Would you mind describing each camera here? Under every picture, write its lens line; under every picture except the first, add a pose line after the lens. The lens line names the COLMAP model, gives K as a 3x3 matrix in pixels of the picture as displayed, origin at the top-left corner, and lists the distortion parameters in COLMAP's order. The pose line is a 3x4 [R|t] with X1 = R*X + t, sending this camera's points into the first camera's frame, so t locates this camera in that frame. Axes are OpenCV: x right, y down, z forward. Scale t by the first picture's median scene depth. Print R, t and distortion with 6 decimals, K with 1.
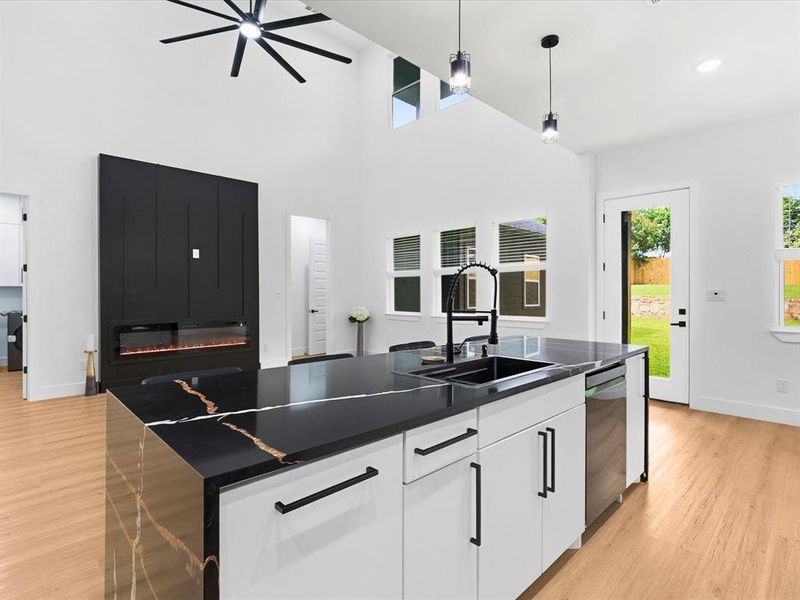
lens RADIAL K [[413.5, 0, 403.6], [0, 413.5, 293.1], [0, 0, 1]] dist [-0.016603, 0.001617]
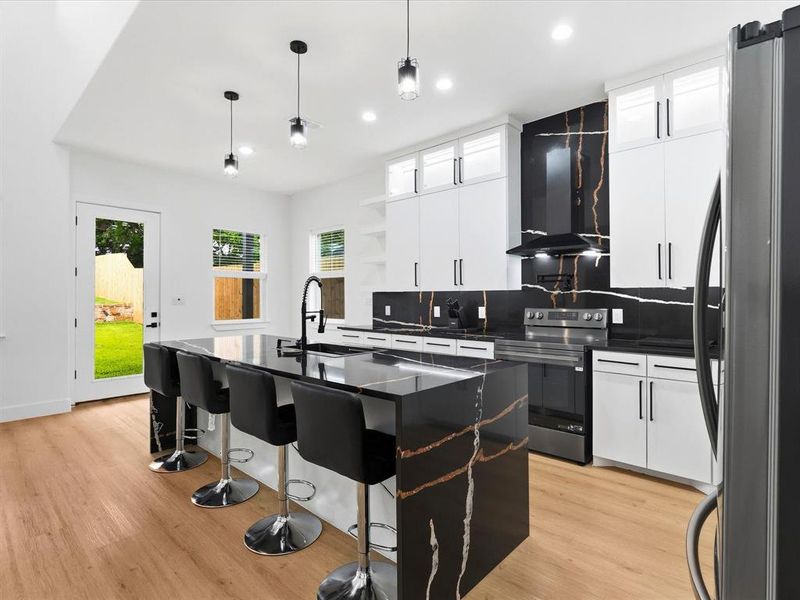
lens RADIAL K [[412.1, 0, 404.0], [0, 412.1, 298.5], [0, 0, 1]] dist [-0.022100, 0.021476]
pose [[-0.054679, -0.001096, 0.998503, -0.440109], [0.003376, 0.999993, 0.001282, -0.001044], [-0.998498, 0.003441, -0.054675, 0.267149]]
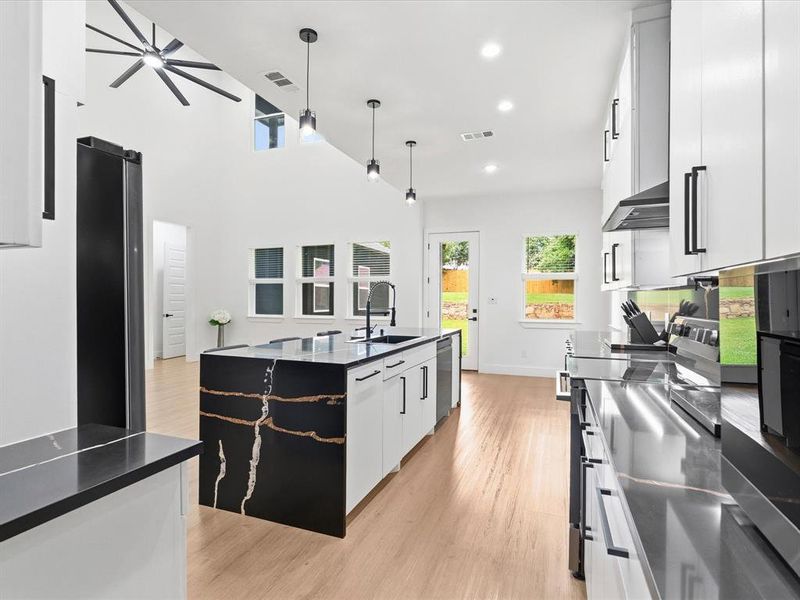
lens RADIAL K [[412.1, 0, 404.0], [0, 412.1, 298.5], [0, 0, 1]] dist [-0.022100, 0.021476]
pose [[0.904634, 0.004470, 0.426166, -0.177076], [-0.004678, 0.999989, -0.000560, 0.000094], [-0.426163, -0.001487, 0.904645, -0.229614]]
